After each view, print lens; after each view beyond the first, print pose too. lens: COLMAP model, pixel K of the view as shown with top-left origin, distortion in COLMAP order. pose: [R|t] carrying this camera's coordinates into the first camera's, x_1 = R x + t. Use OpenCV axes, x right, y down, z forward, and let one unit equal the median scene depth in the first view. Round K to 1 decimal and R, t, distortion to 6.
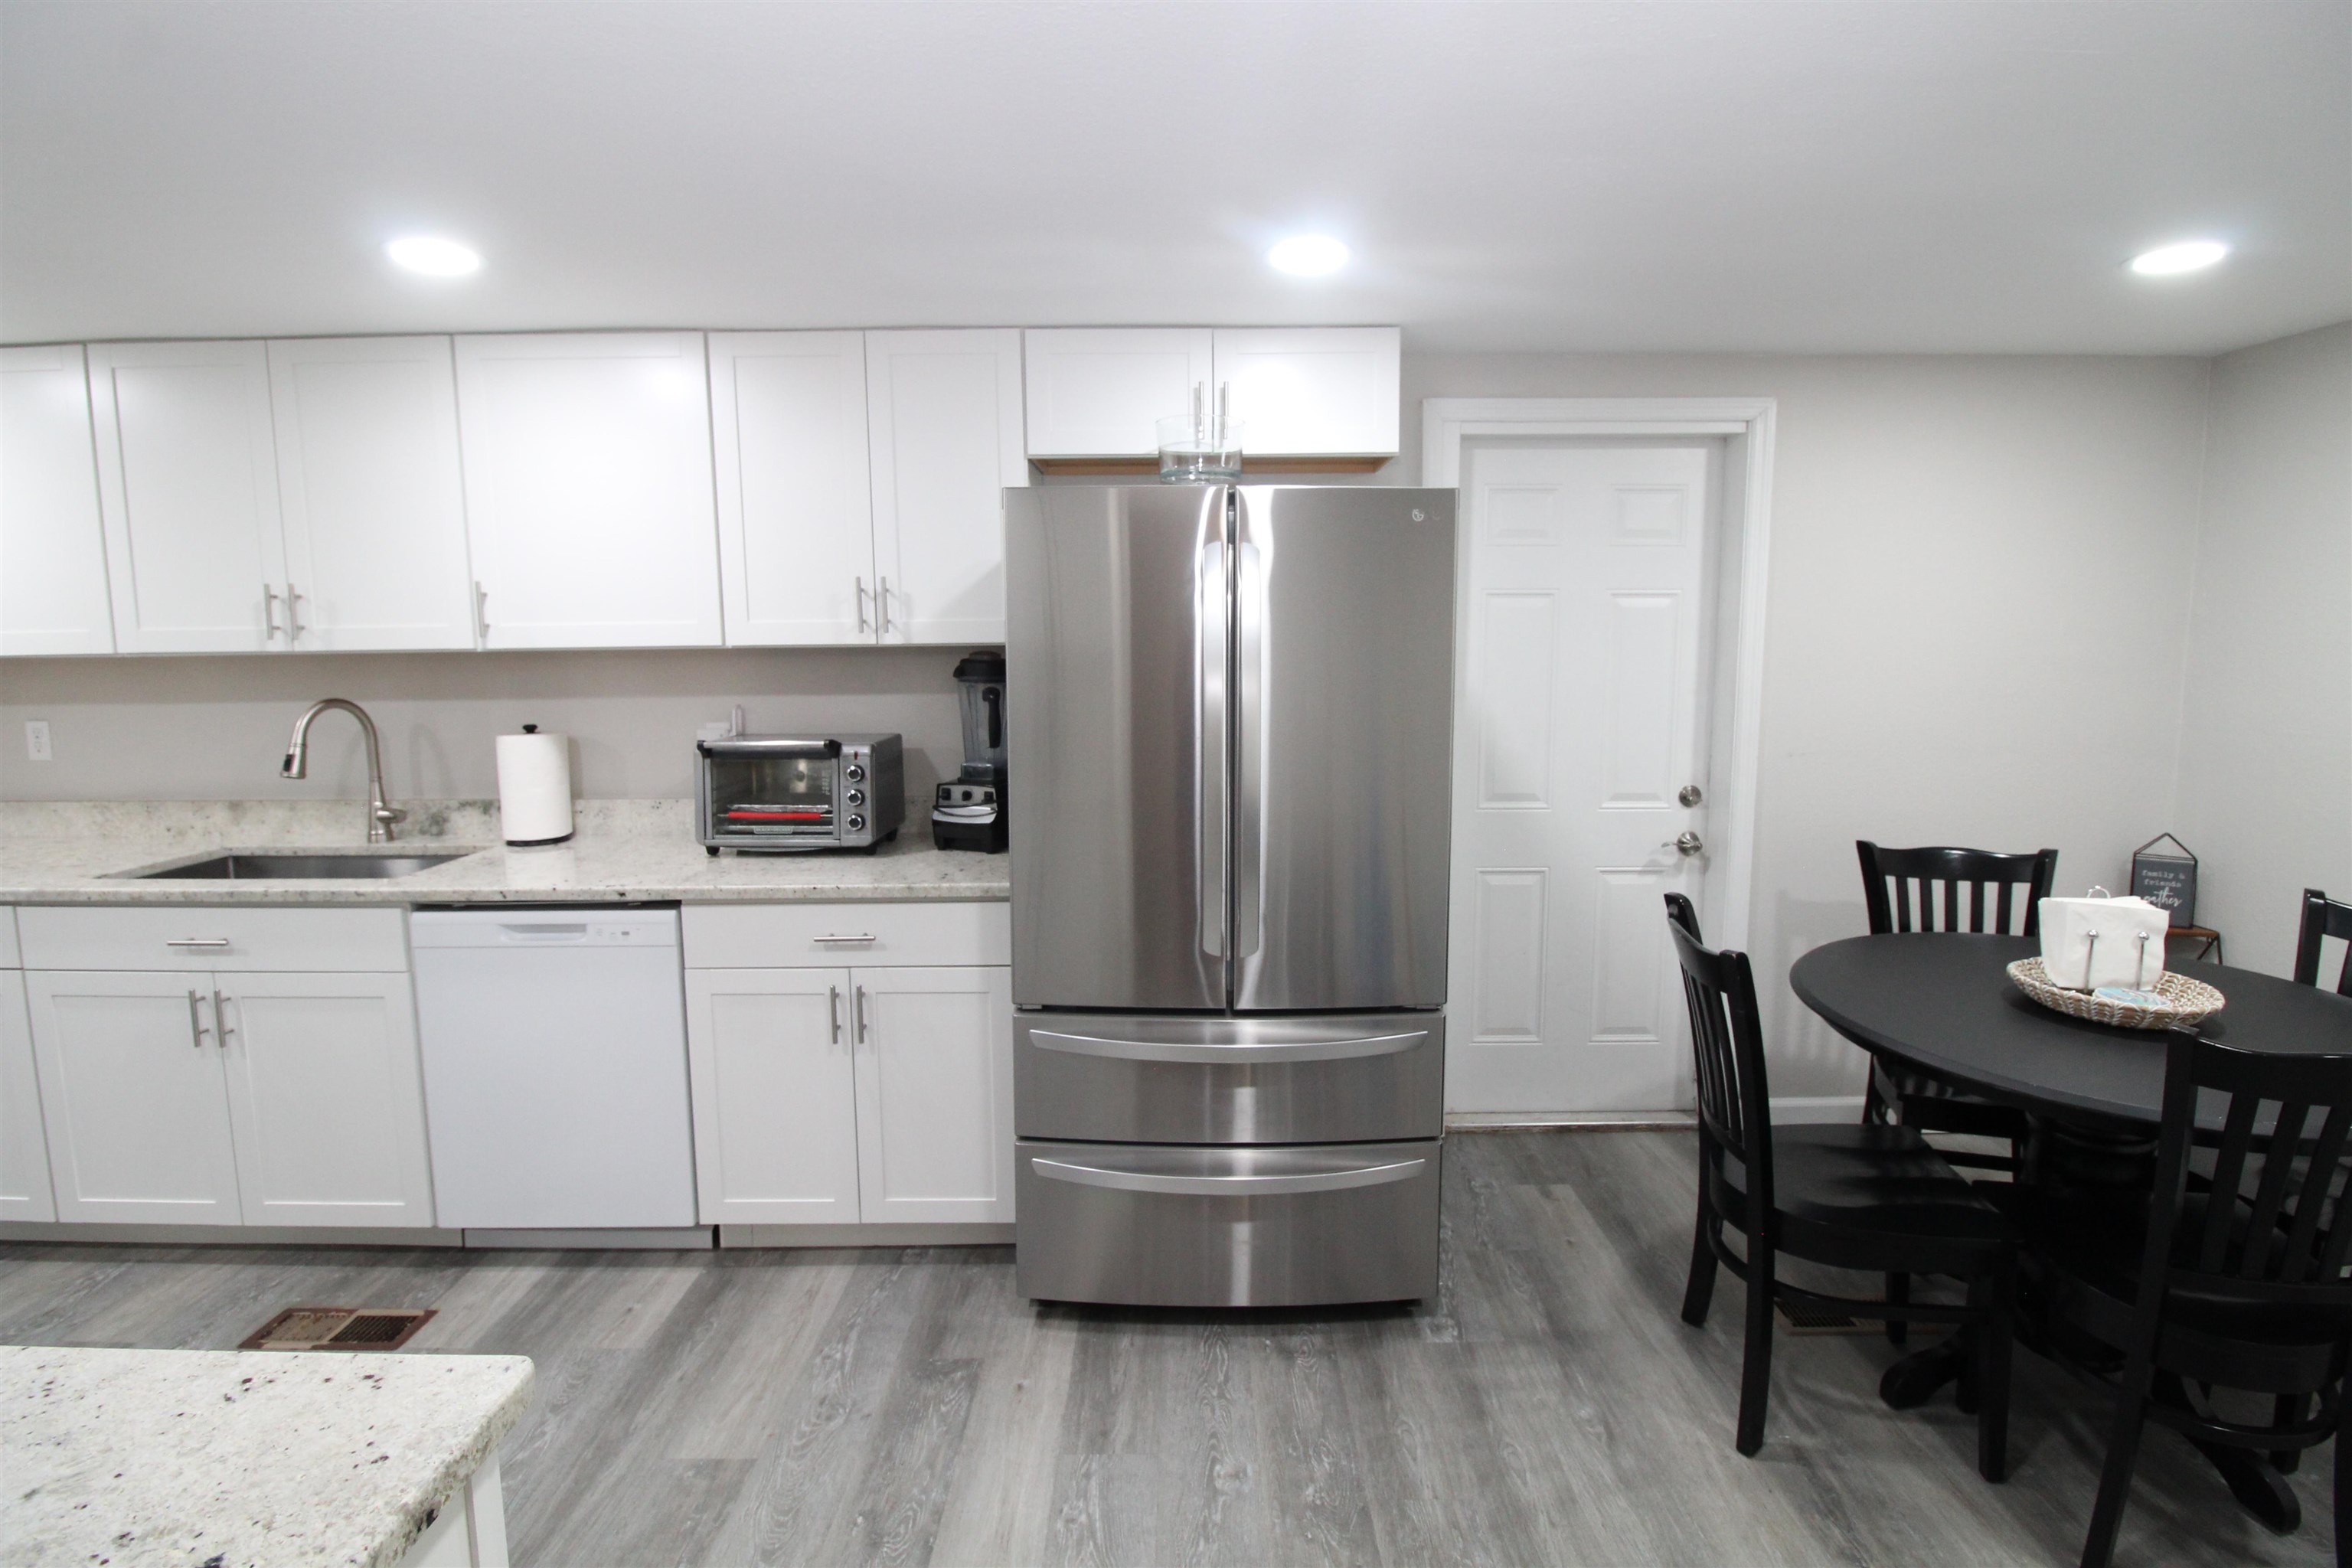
lens RADIAL K [[1083.2, 0, 1192.2], [0, 1083.2, 750.8], [0, 0, 1]] dist [-0.002399, -0.012780]
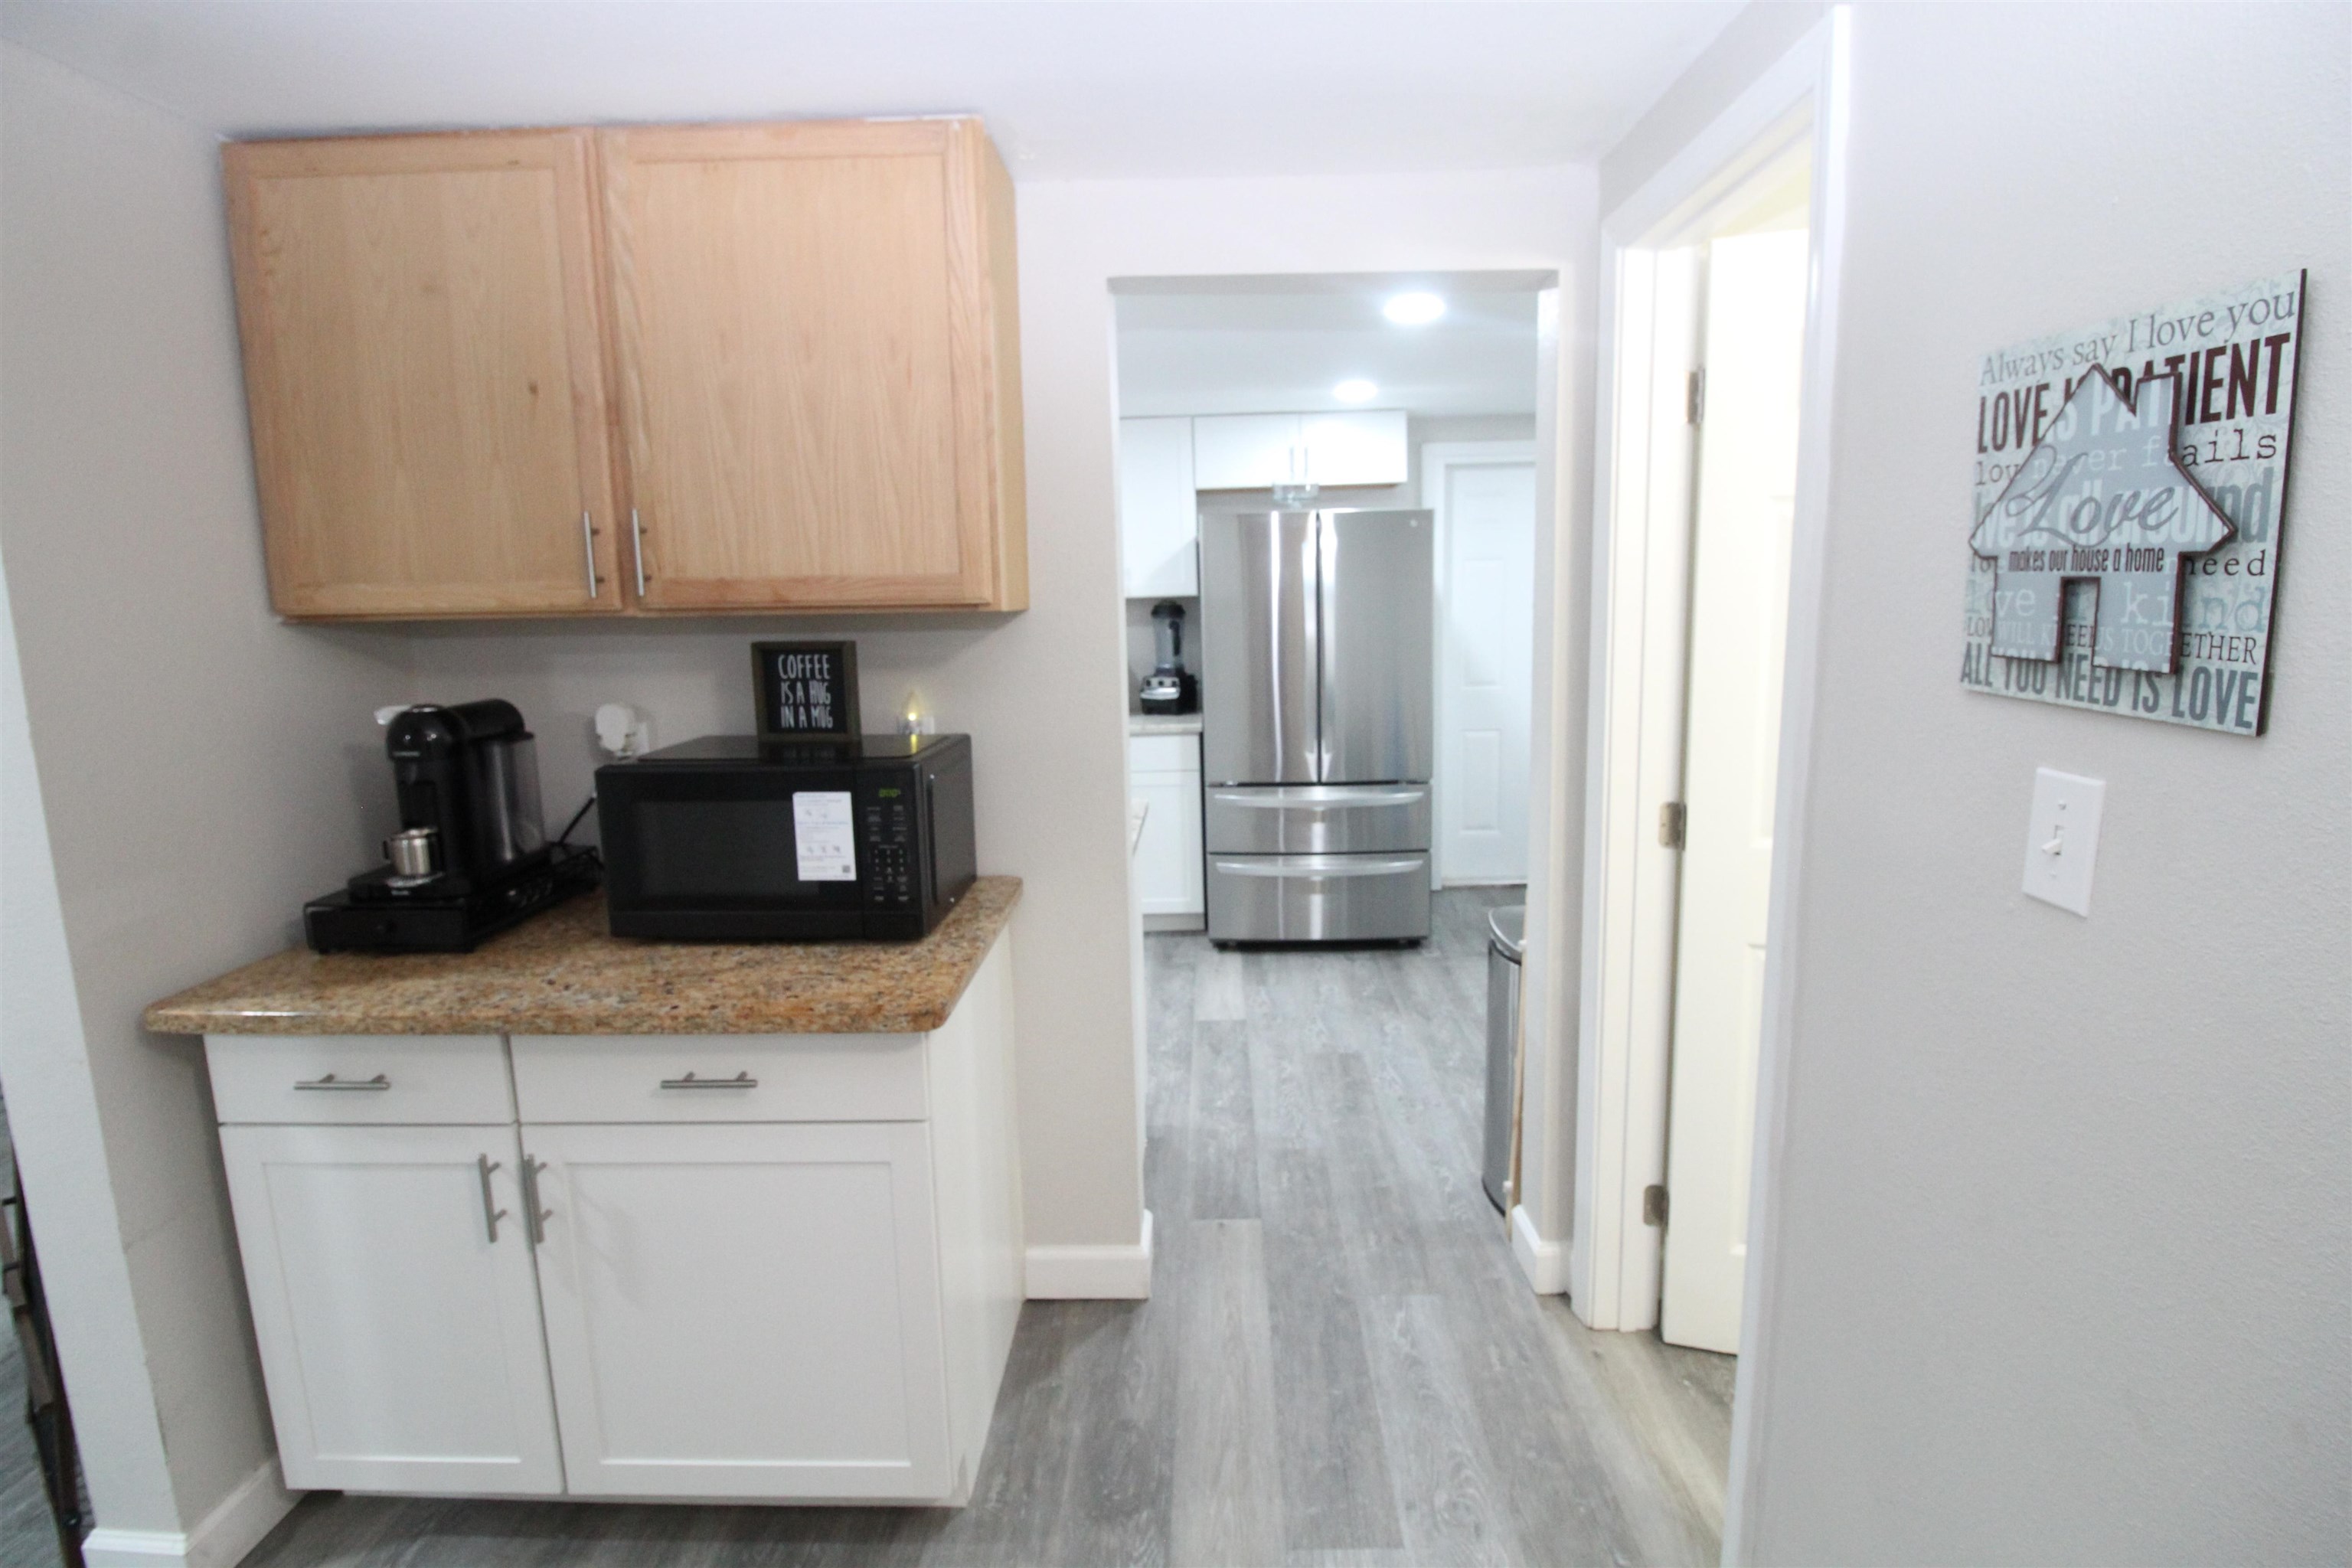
lens RADIAL K [[1083.2, 0, 1192.2], [0, 1083.2, 750.8], [0, 0, 1]] dist [-0.002399, -0.012780]
pose [[0.999381, -0.017575, -0.030459, -0.122051], [0.018783, 0.999030, 0.039828, 0.094729], [0.029729, -0.040376, 0.998742, -0.862788]]
